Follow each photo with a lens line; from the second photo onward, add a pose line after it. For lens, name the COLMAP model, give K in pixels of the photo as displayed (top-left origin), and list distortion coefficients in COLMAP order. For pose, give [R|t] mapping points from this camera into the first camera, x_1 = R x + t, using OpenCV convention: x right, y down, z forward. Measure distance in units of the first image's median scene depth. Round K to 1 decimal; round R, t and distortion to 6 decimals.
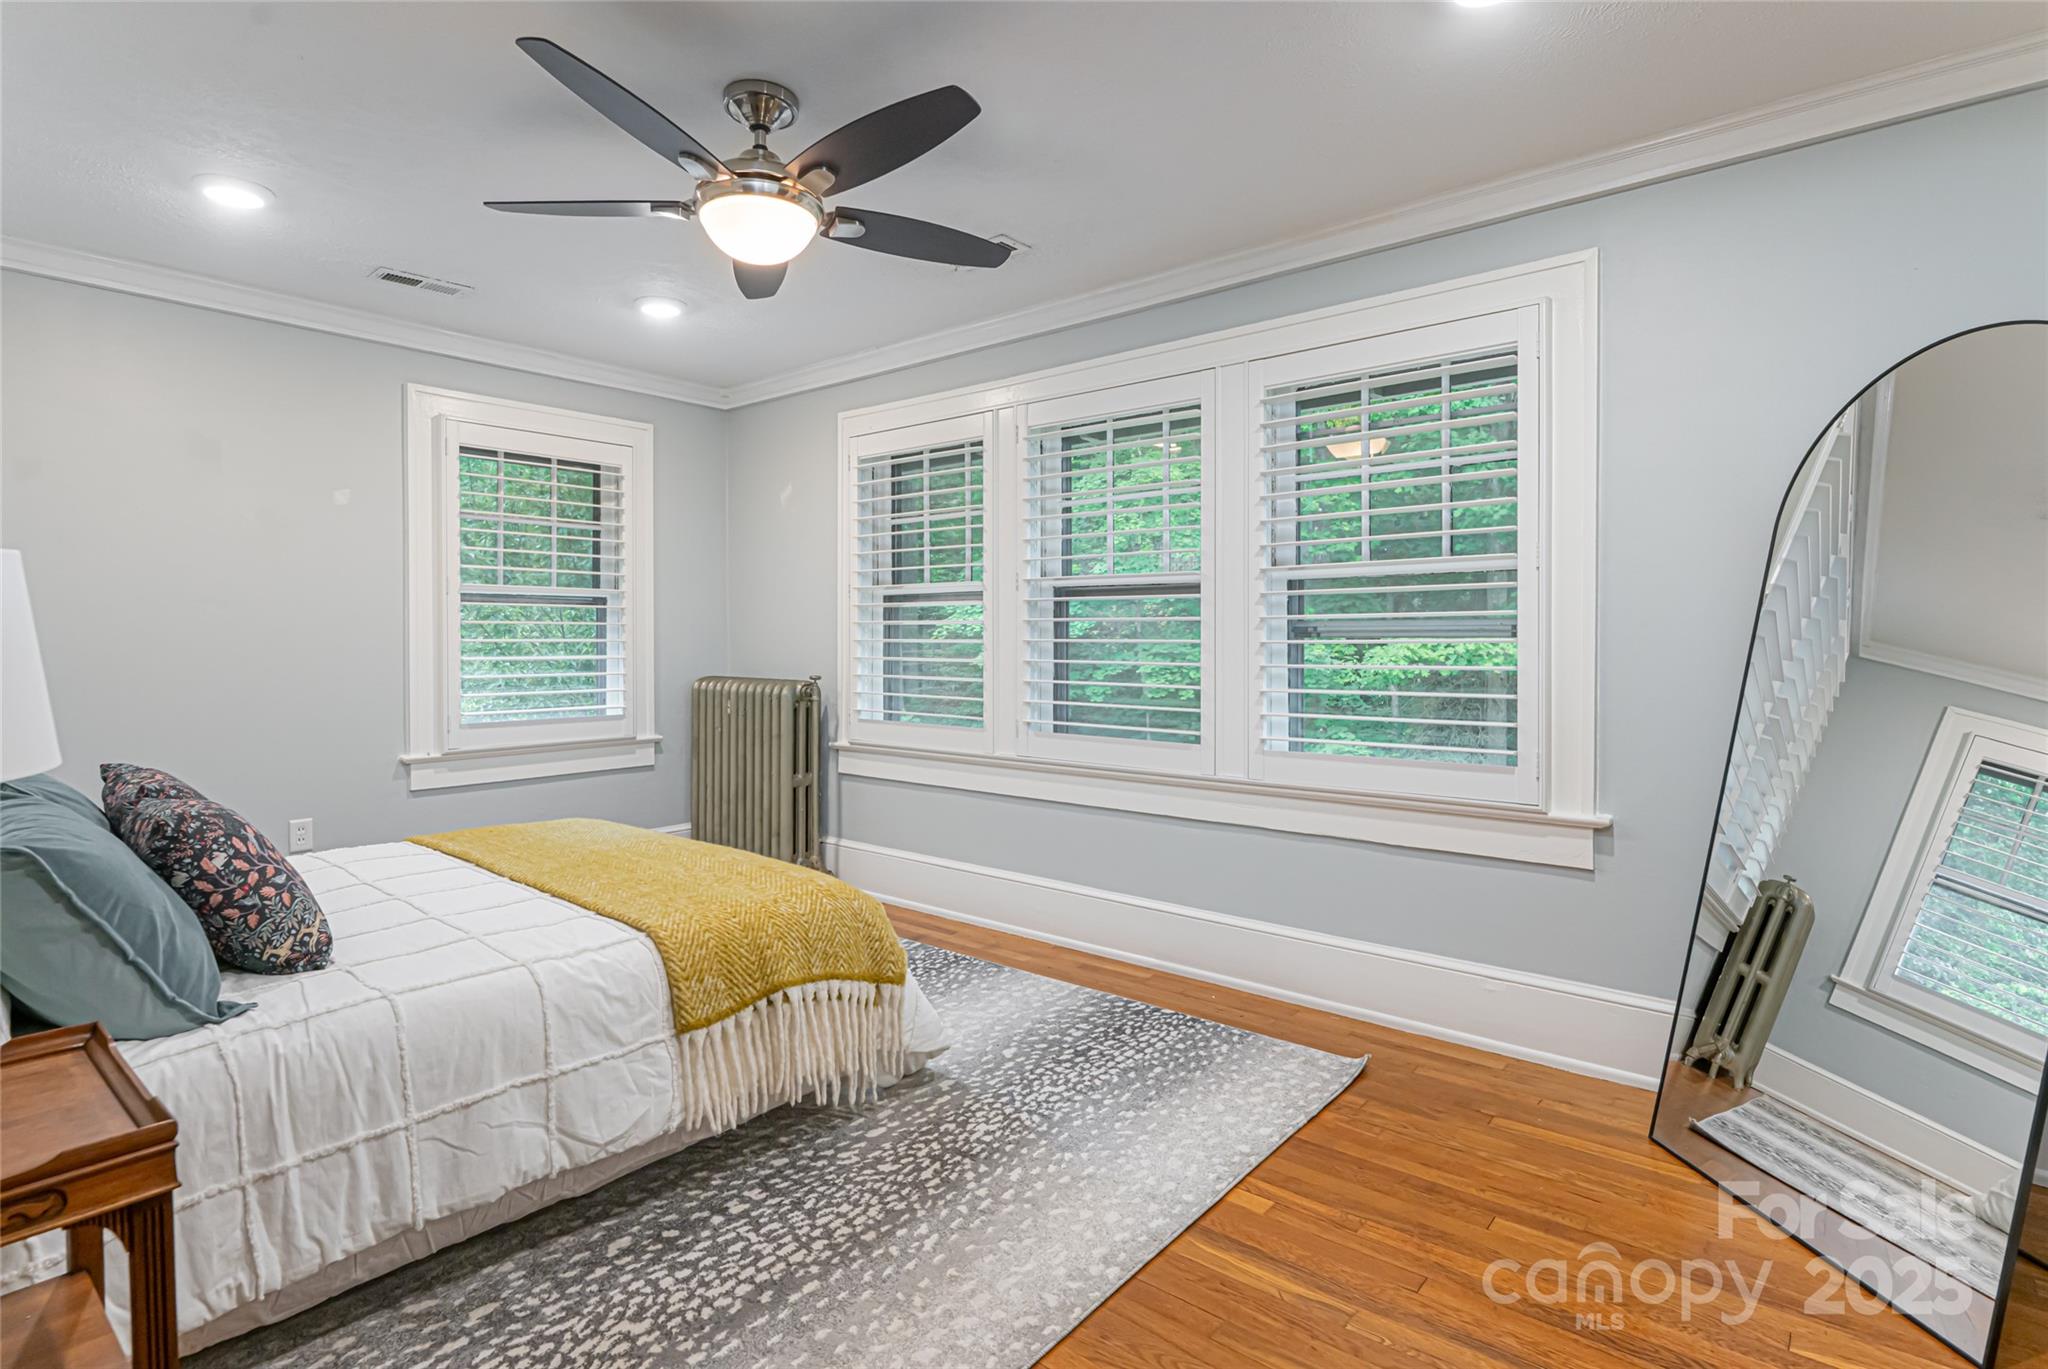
lens RADIAL K [[1012.5, 0, 1025.4], [0, 1012.5, 641.0], [0, 0, 1]] dist [-0.000153, 0.000313]
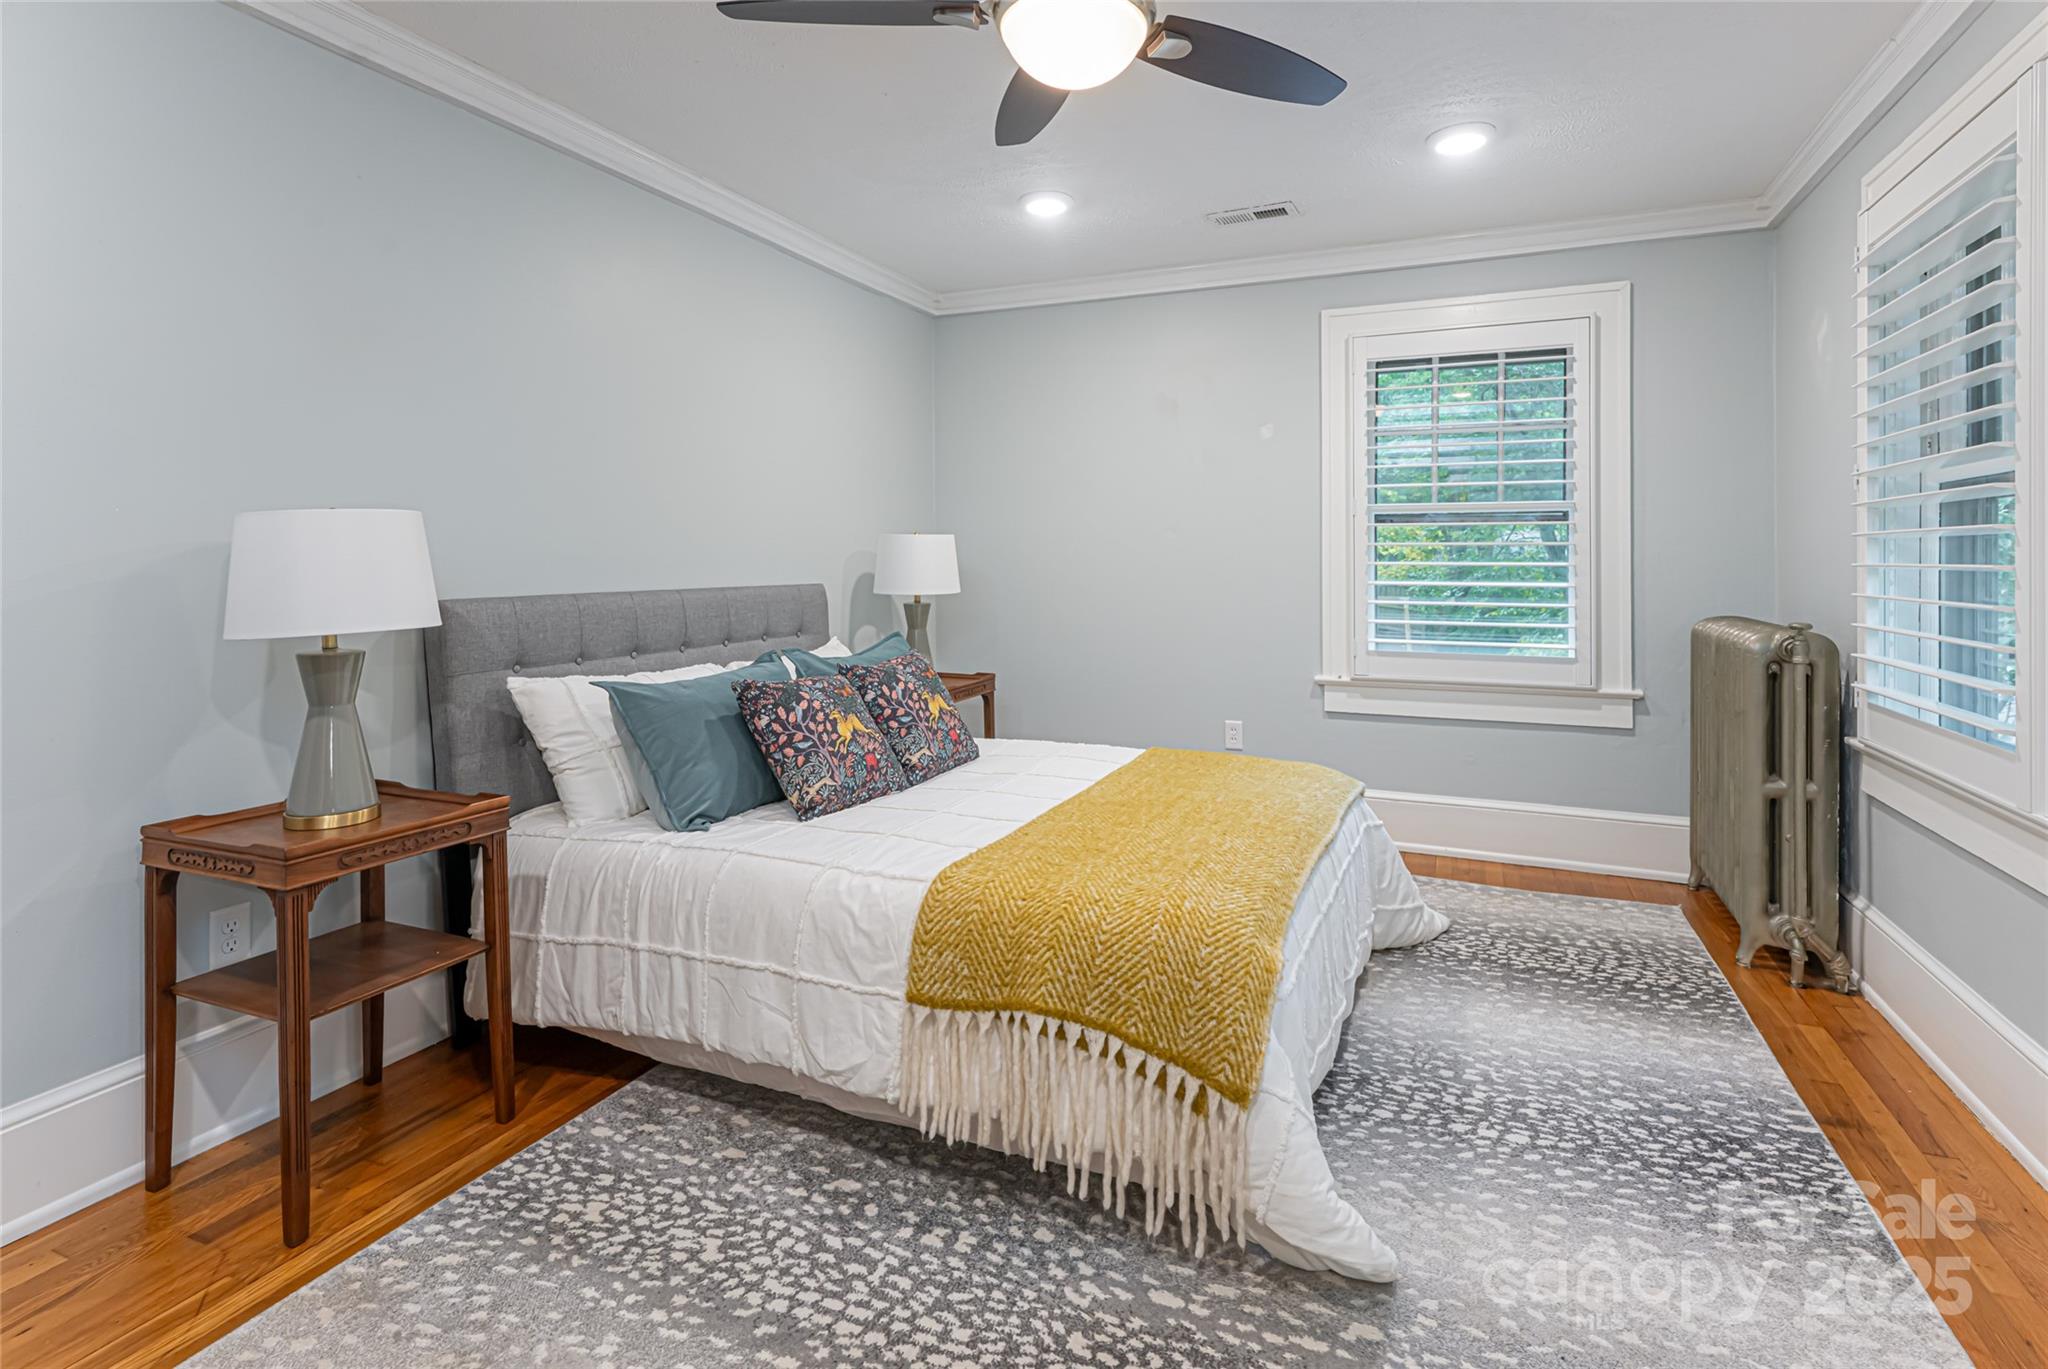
lens RADIAL K [[1003.6, 0, 1027.3], [0, 1003.6, 562.2], [0, 0, 1]] dist [0.003388, 0.000490]
pose [[0.284780, 0.000091, -0.958593, 0.515321], [-0.004034, 0.999991, -0.001103, 0.000998], [0.958584, 0.004181, 0.284778, 0.805889]]
